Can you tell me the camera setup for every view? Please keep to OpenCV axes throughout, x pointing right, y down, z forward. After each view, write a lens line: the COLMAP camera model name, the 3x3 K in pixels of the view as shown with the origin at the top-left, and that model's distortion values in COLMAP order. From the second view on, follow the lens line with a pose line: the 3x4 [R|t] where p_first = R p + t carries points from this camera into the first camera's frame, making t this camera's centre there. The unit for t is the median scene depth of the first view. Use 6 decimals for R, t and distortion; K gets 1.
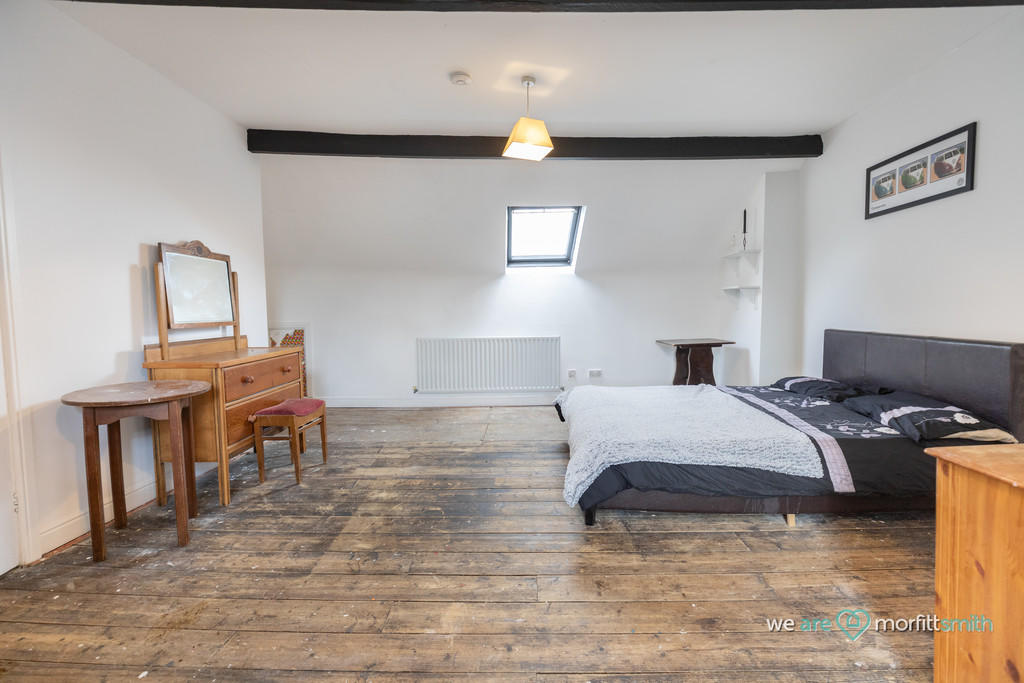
lens RADIAL K [[457.8, 0, 512.0], [0, 457.8, 341.5], [0, 0, 1]] dist [-0.001225, -0.000190]
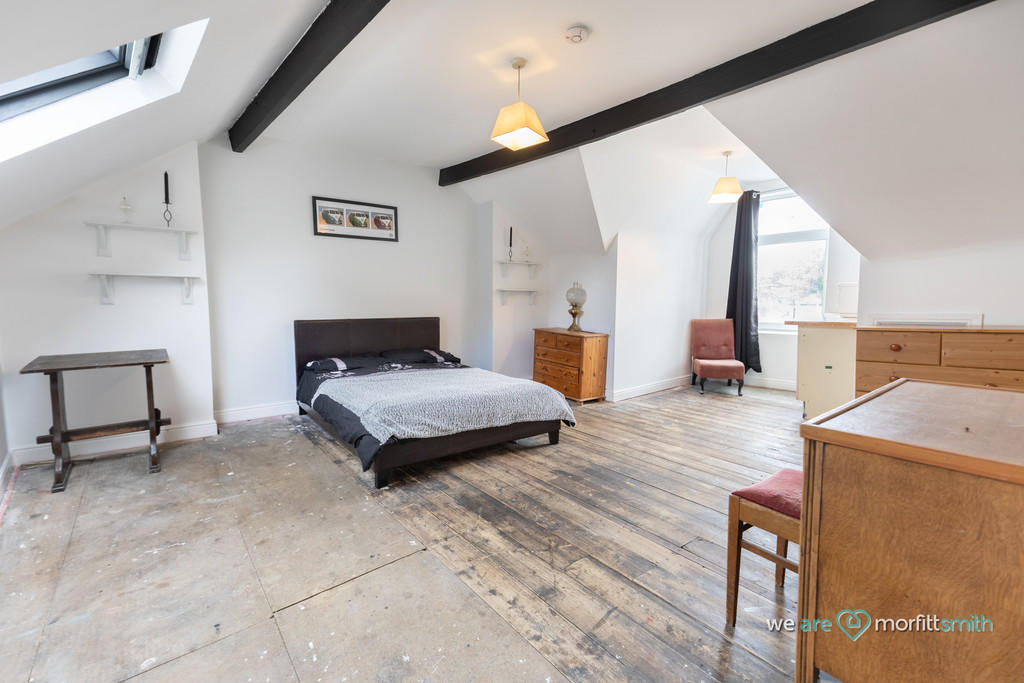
lens RADIAL K [[487.1, 0, 512.0], [0, 487.1, 341.5], [0, 0, 1]] dist [0.001613, 0.000160]
pose [[-0.676300, -0.044476, 0.735282, -0.657192], [0.066037, 0.990496, 0.120653, -0.096972], [-0.733660, 0.130154, -0.666935, 1.572673]]
